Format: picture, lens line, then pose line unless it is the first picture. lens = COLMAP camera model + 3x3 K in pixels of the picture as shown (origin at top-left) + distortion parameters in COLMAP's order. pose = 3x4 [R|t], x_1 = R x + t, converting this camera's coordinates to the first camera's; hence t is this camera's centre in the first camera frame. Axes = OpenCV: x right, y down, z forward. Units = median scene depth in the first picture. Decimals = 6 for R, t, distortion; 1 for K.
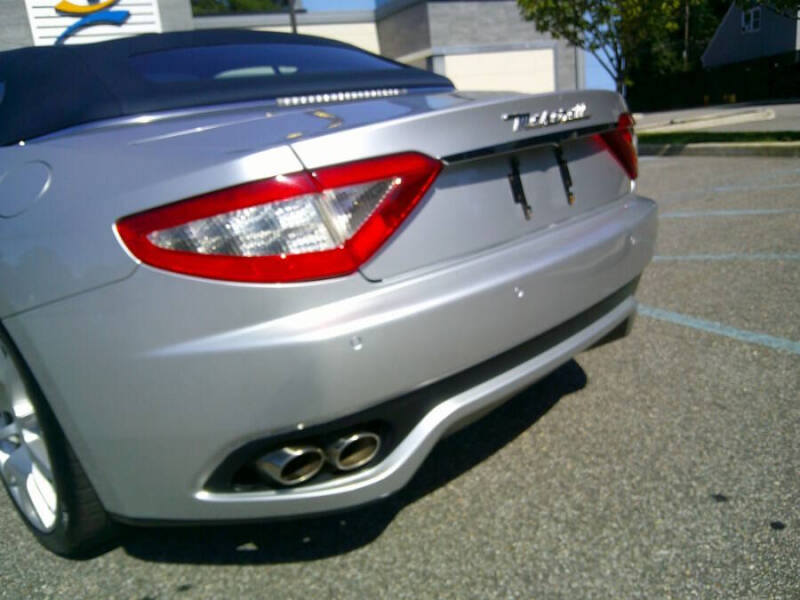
lens RADIAL K [[690.1, 0, 395.5], [0, 690.1, 298.8], [0, 0, 1]] dist [0.016248, -0.050473]
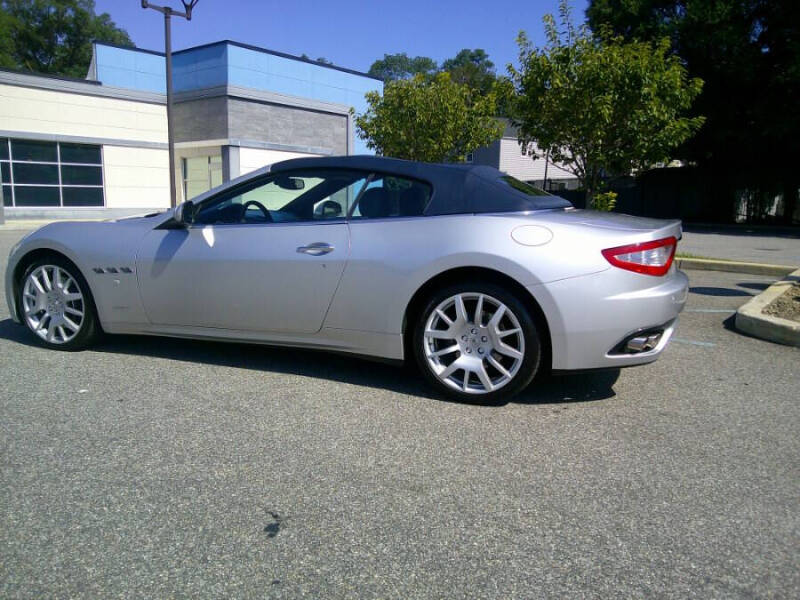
lens RADIAL K [[690.1, 0, 405.4], [0, 690.1, 293.0], [0, 0, 1]] dist [0.016248, -0.050473]
pose [[0.909412, 0.065236, 0.410749, -0.123057], [-0.008478, 0.990324, -0.138515, 0.024868], [-0.415811, 0.122485, 0.901165, -0.064546]]
